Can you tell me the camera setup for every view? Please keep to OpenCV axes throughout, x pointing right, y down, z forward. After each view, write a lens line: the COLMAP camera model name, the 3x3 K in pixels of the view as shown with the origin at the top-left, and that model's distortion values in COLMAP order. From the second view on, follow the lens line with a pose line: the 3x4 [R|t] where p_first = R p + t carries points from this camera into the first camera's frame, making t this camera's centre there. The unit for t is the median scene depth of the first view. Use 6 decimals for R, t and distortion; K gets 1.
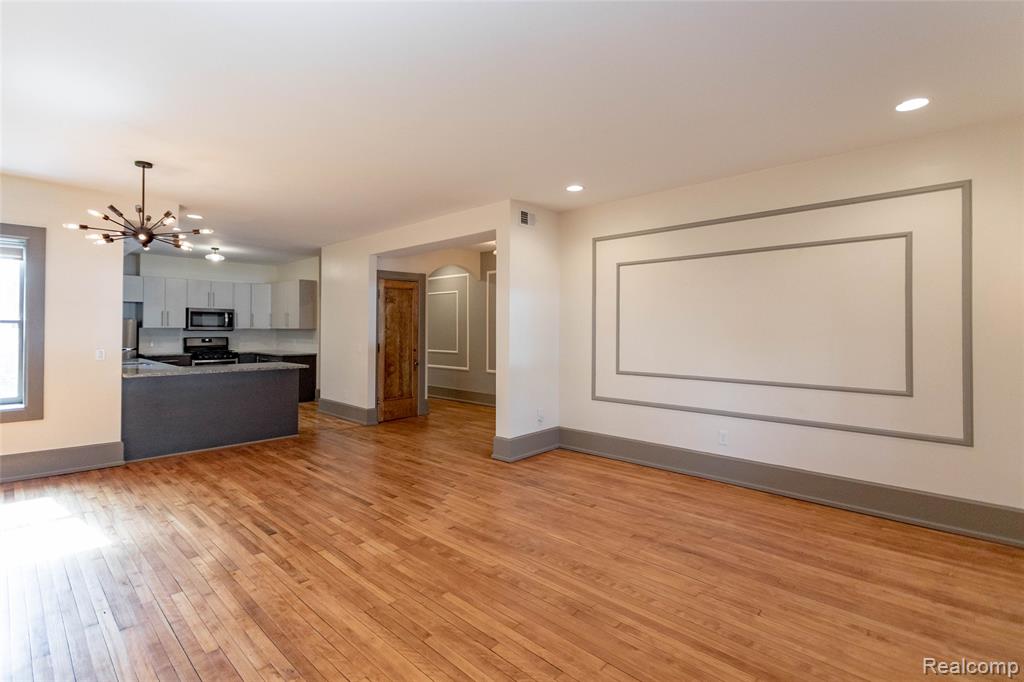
lens RADIAL K [[487.1, 0, 510.0], [0, 487.1, 324.8], [0, 0, 1]] dist [0.006501, 0.000519]
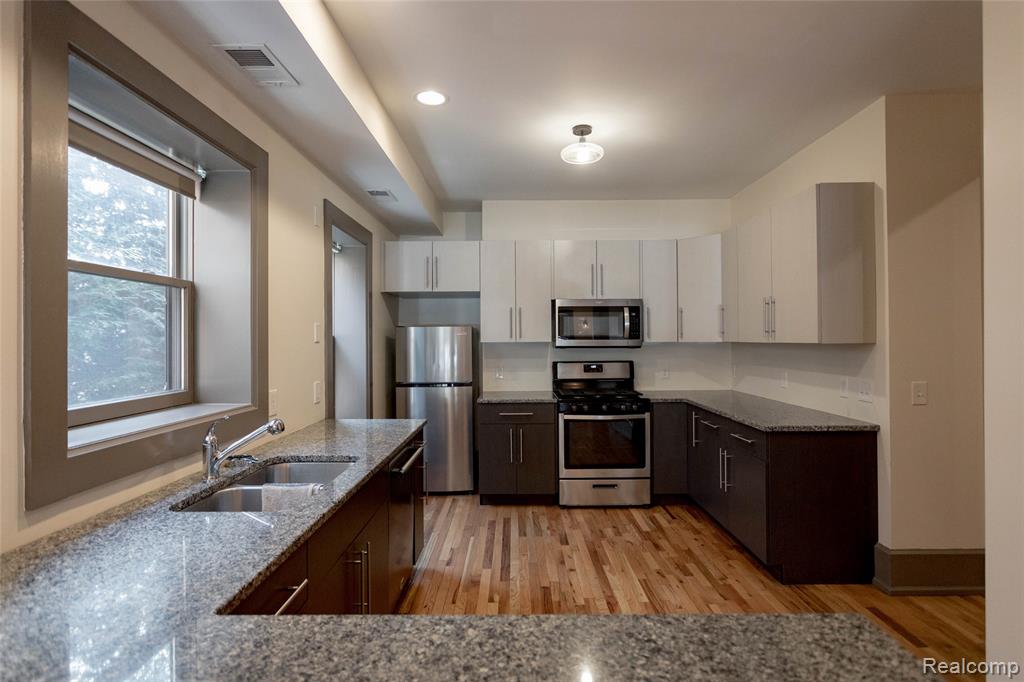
lens RADIAL K [[515.4, 0, 505.6], [0, 515.4, 340.1], [0, 0, 1]] dist [-0.003433, 0.003620]
pose [[0.677710, -0.007676, -0.735290, -0.412784], [0.016284, 0.999857, 0.004571, 0.001623], [0.735149, -0.015071, 0.677738, 0.799053]]
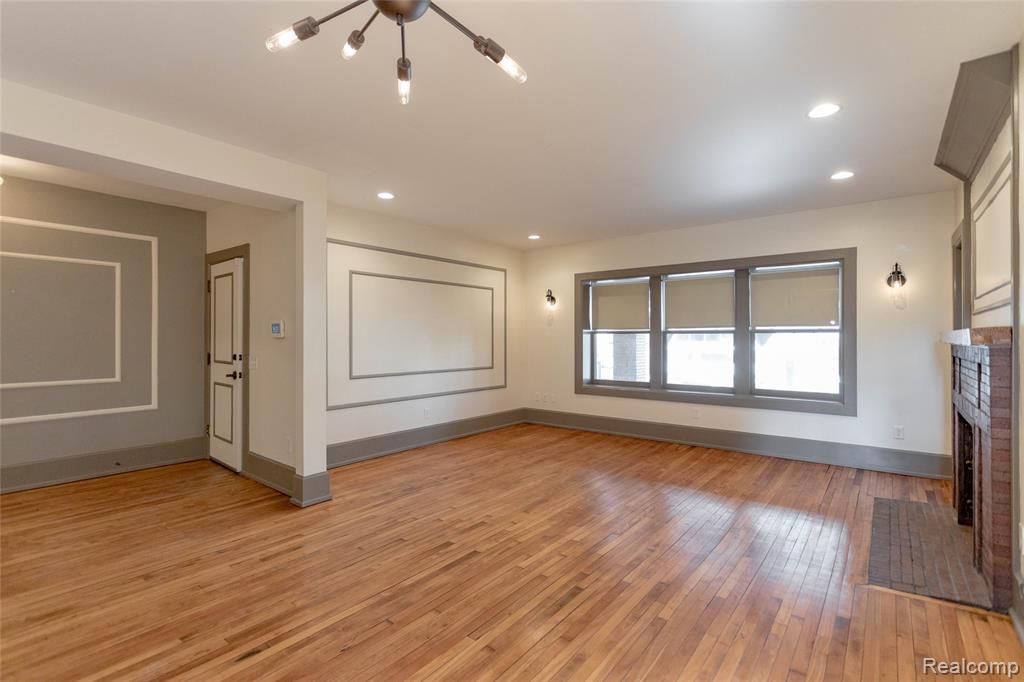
lens RADIAL K [[487.1, 0, 508.4], [0, 487.1, 327.8], [0, 0, 1]] dist [0.006501, 0.000519]
pose [[-0.094736, 0.016167, 0.995371, -0.597427], [-0.007664, 0.999827, -0.016969, 0.005859], [-0.995473, -0.009236, -0.094596, 0.556783]]
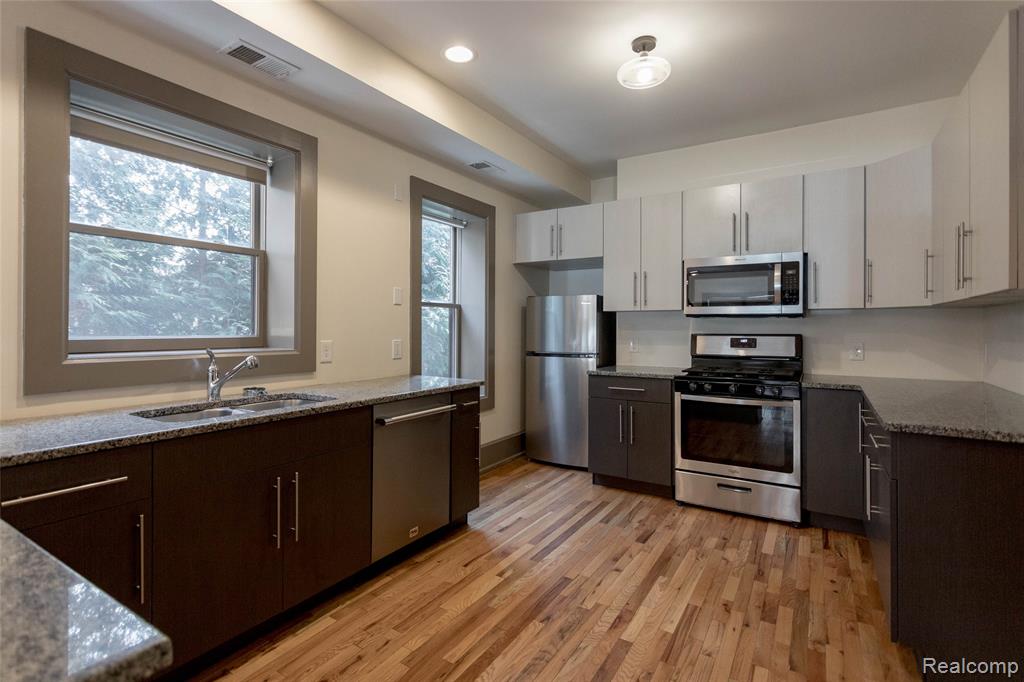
lens RADIAL K [[487.1, 0, 503.5], [0, 487.1, 328.0], [0, 0, 1]] dist [0.006501, 0.000519]
pose [[0.184785, -0.004920, -0.982767, -0.368621], [0.006116, 0.999974, -0.003856, 0.027888], [0.982760, -0.005298, 0.184810, 0.992629]]
